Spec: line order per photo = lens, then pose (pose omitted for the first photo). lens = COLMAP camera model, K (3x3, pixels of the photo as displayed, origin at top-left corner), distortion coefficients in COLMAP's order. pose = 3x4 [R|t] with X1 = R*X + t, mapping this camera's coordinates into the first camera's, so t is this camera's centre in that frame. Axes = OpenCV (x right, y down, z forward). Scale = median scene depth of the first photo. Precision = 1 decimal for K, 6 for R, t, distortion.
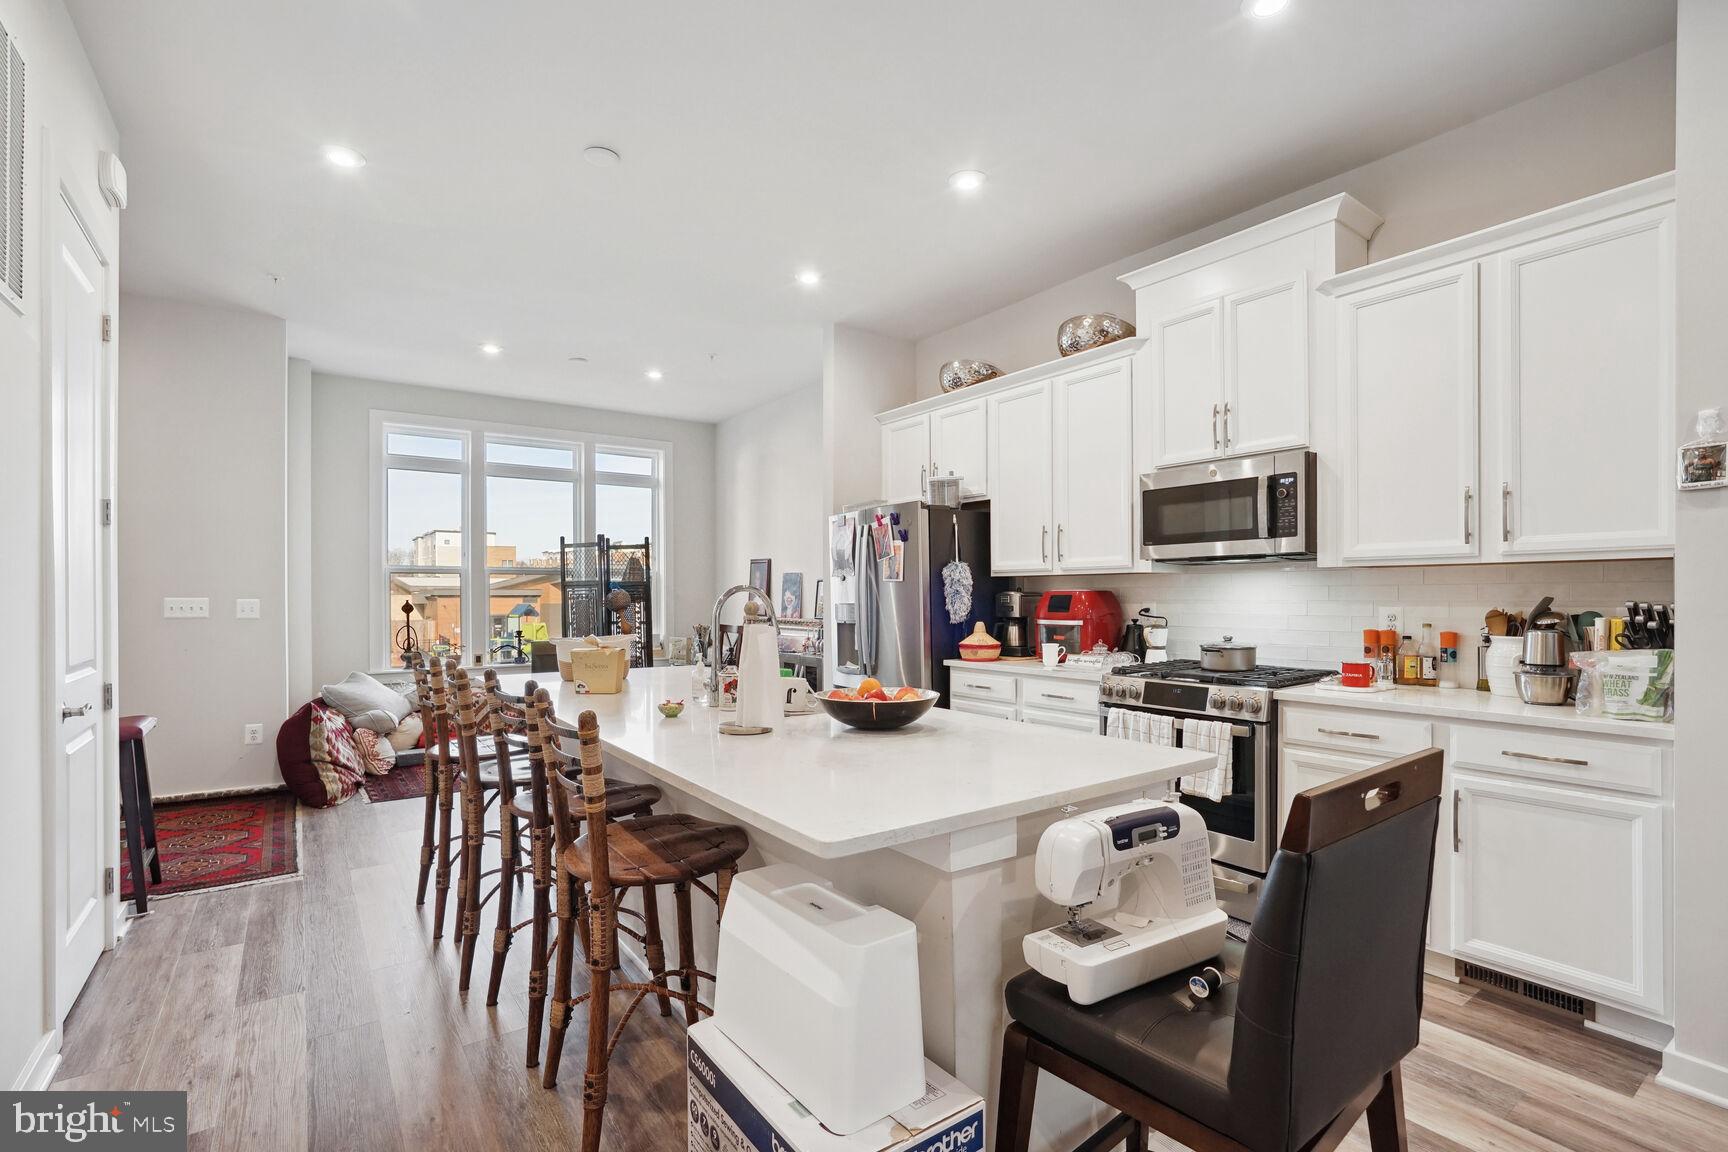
lens RADIAL K [[791.8, 0, 865.0], [0, 791.8, 592.0], [0, 0, 1]] dist [-0.004387, 0.000363]
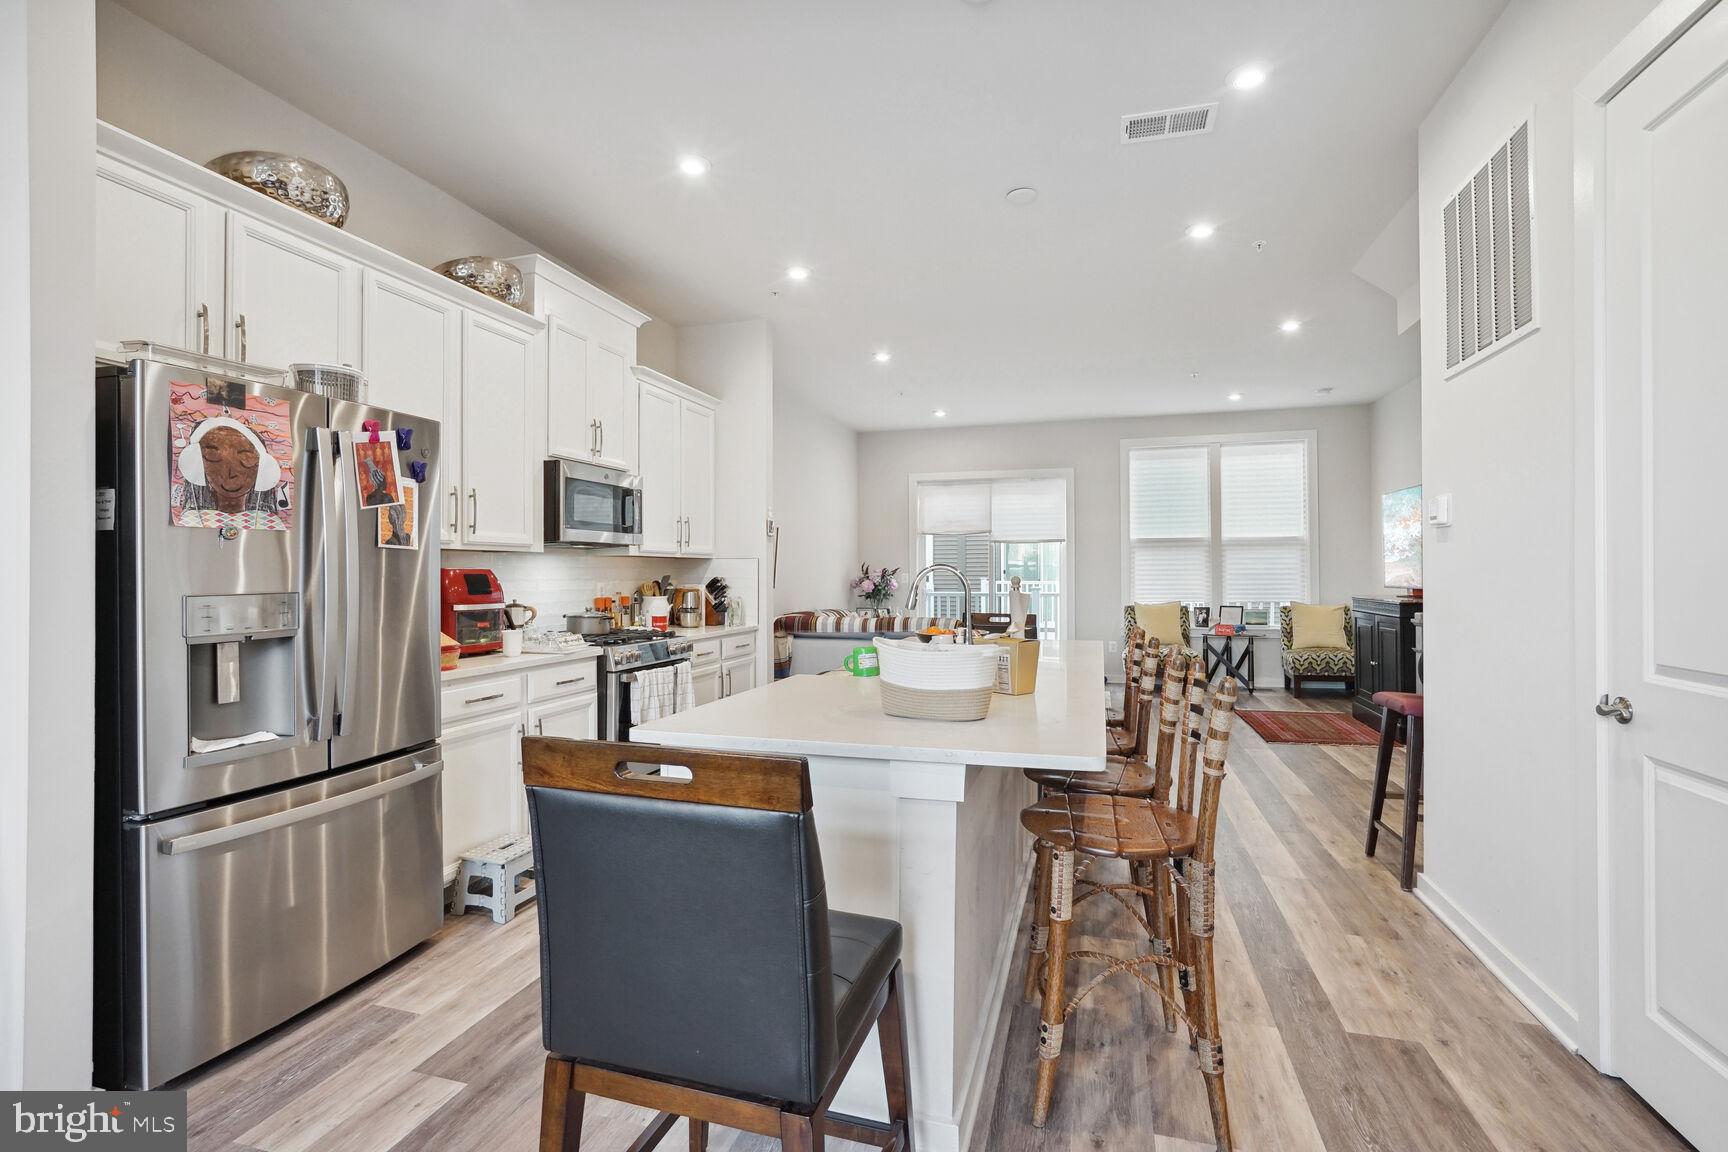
lens RADIAL K [[791.8, 0, 869.1], [0, 791.8, 571.8], [0, 0, 1]] dist [-0.004387, 0.000363]
pose [[-0.617931, 0.003646, 0.786224, -0.448057], [0.002913, 0.999993, -0.002347, 0.001988], [-0.786227, 0.000840, -0.617937, 0.816174]]
